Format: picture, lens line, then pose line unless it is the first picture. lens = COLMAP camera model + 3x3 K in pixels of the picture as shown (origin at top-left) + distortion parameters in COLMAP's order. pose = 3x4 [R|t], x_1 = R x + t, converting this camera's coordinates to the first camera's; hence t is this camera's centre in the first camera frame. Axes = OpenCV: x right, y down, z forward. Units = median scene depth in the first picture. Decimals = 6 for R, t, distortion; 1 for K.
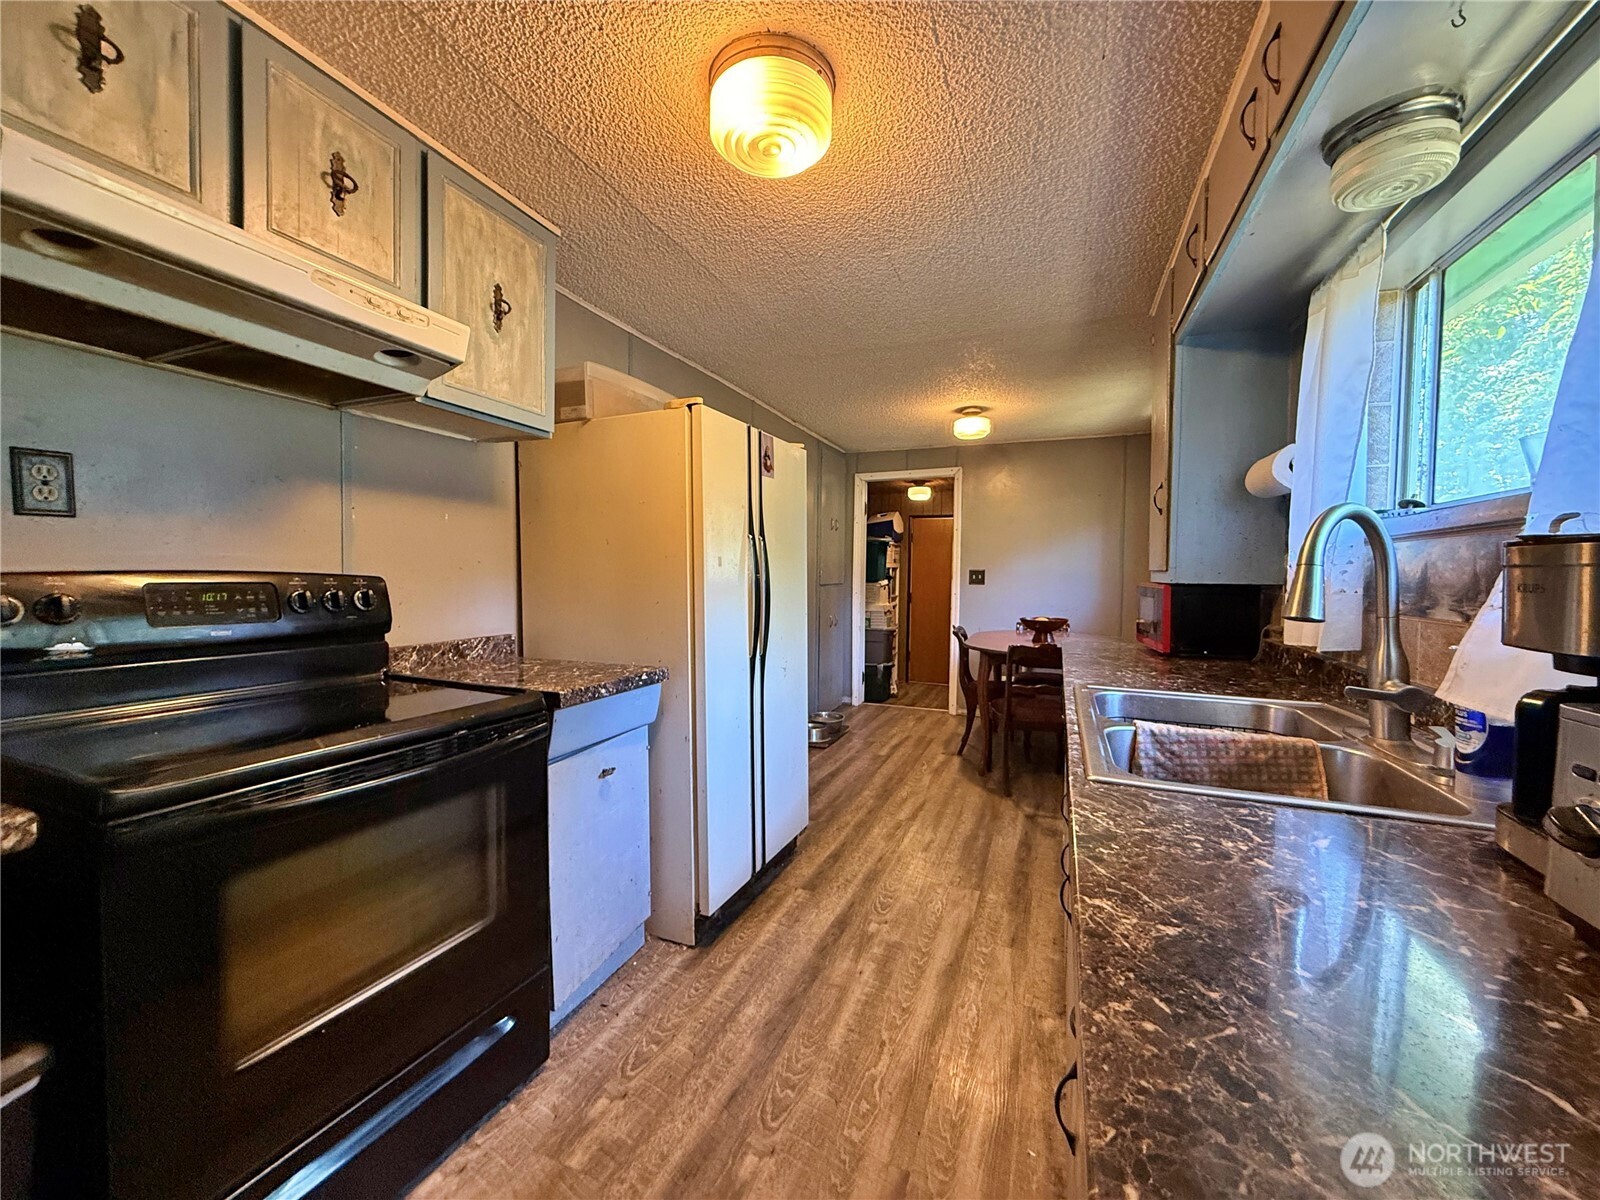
lens RADIAL K [[635.0, 0, 797.8], [0, 635.0, 597.7], [0, 0, 1]] dist [-0.002048, 0.000277]
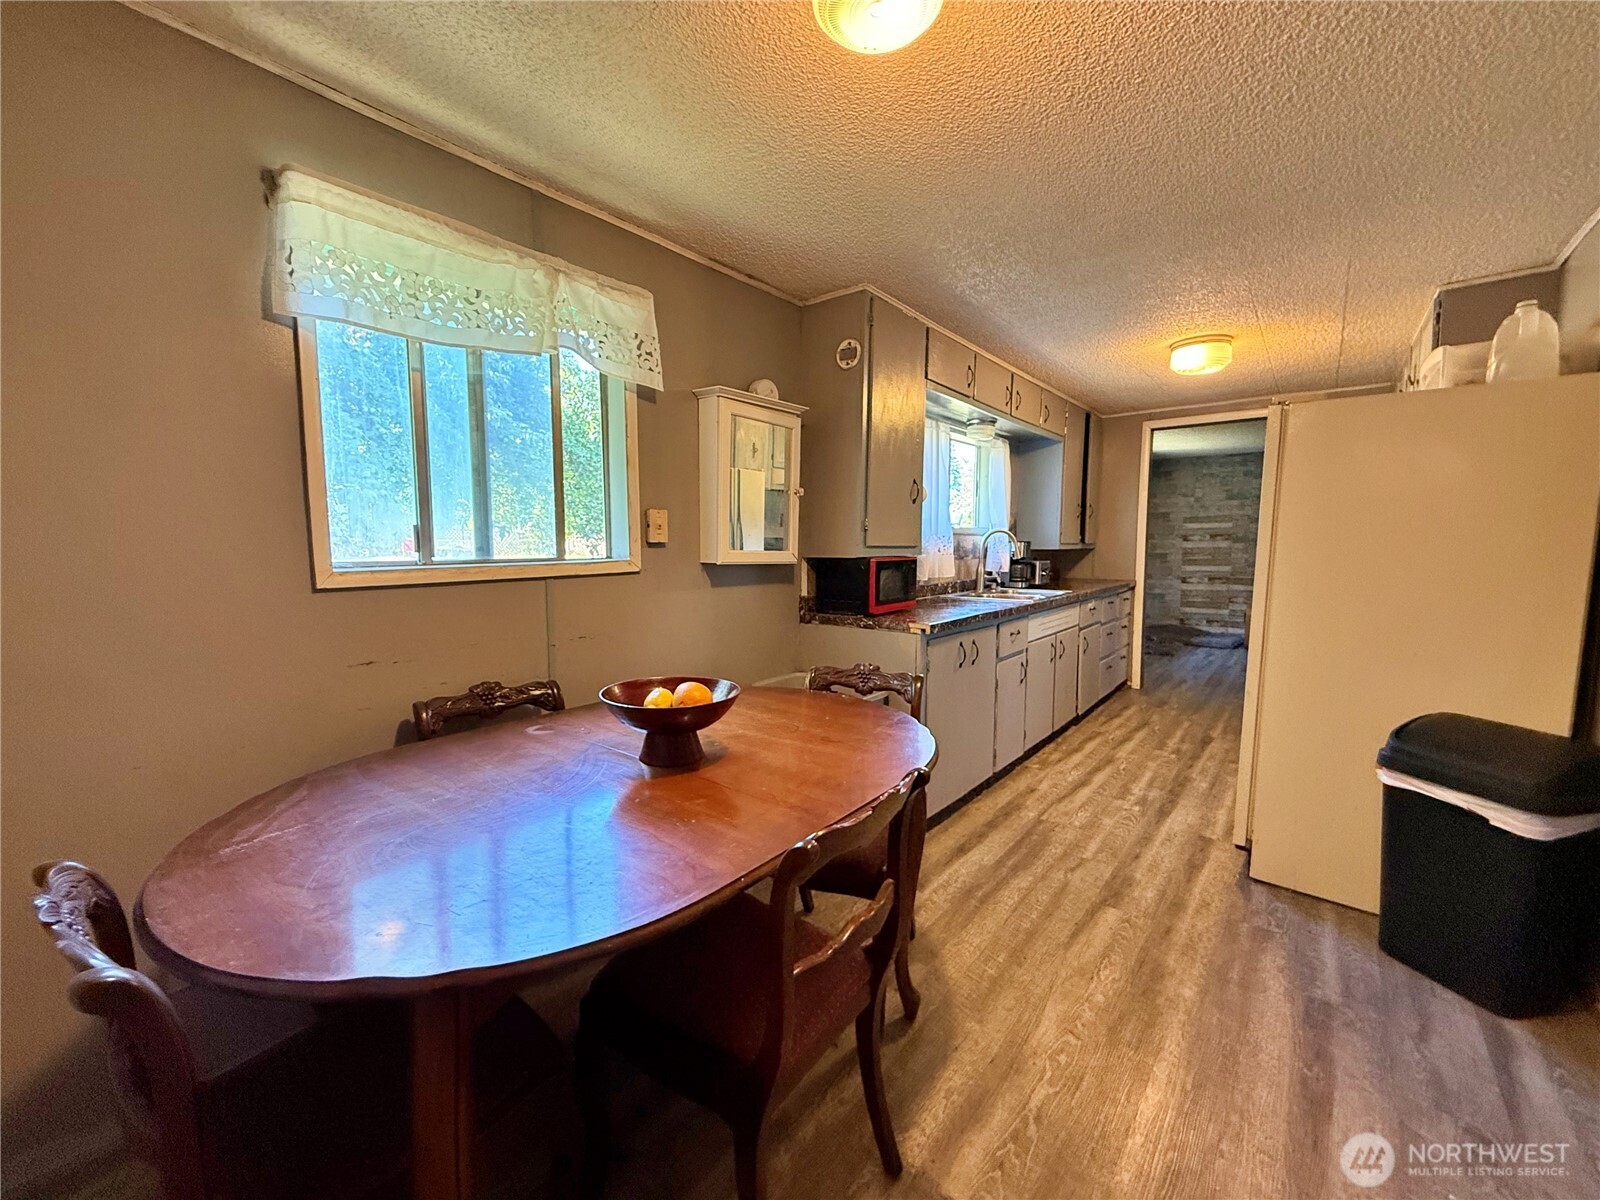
lens RADIAL K [[635.0, 0, 801.4], [0, 635.0, 600.9], [0, 0, 1]] dist [-0.002048, 0.000277]
pose [[-0.956215, -0.032303, 0.290876, 0.421410], [0.005546, 0.991711, 0.128368, -0.103246], [-0.292612, 0.124360, -0.948110, 2.427634]]
